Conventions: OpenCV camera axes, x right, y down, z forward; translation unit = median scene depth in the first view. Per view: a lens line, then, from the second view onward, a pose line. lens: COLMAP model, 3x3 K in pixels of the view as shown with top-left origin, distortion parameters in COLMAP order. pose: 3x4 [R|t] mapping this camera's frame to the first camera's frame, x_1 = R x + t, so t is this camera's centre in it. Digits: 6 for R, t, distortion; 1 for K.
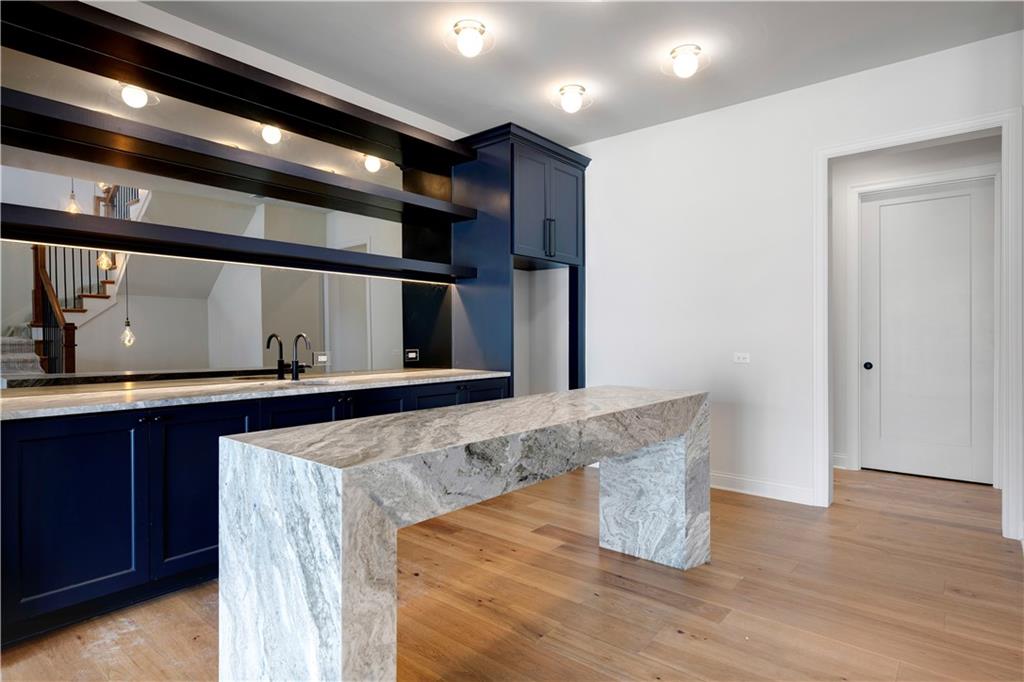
lens RADIAL K [[549.0, 0, 510.3], [0, 549.0, 338.0], [0, 0, 1]] dist [0.005799, 0.001009]
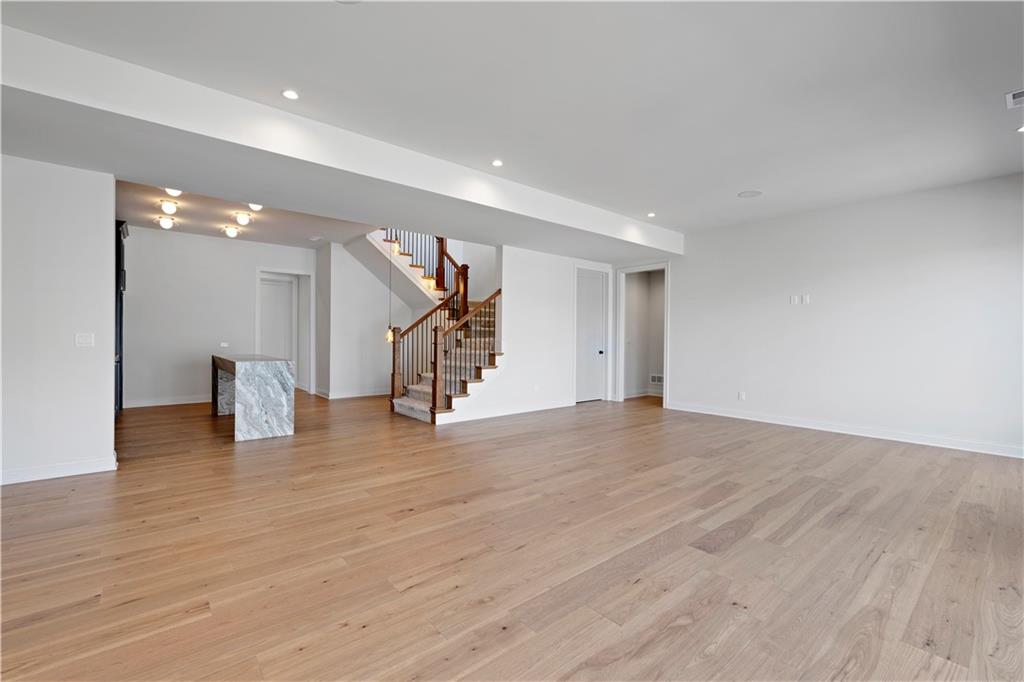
lens RADIAL K [[434.9, 0, 511.1], [0, 434.9, 338.8], [0, 0, 1]] dist [0.001128, 0.000848]
pose [[0.163393, -0.003612, 0.986555, -3.982258], [-0.001357, 0.999992, 0.003886, -0.007619], [-0.986560, -0.001974, 0.163386, -1.769195]]
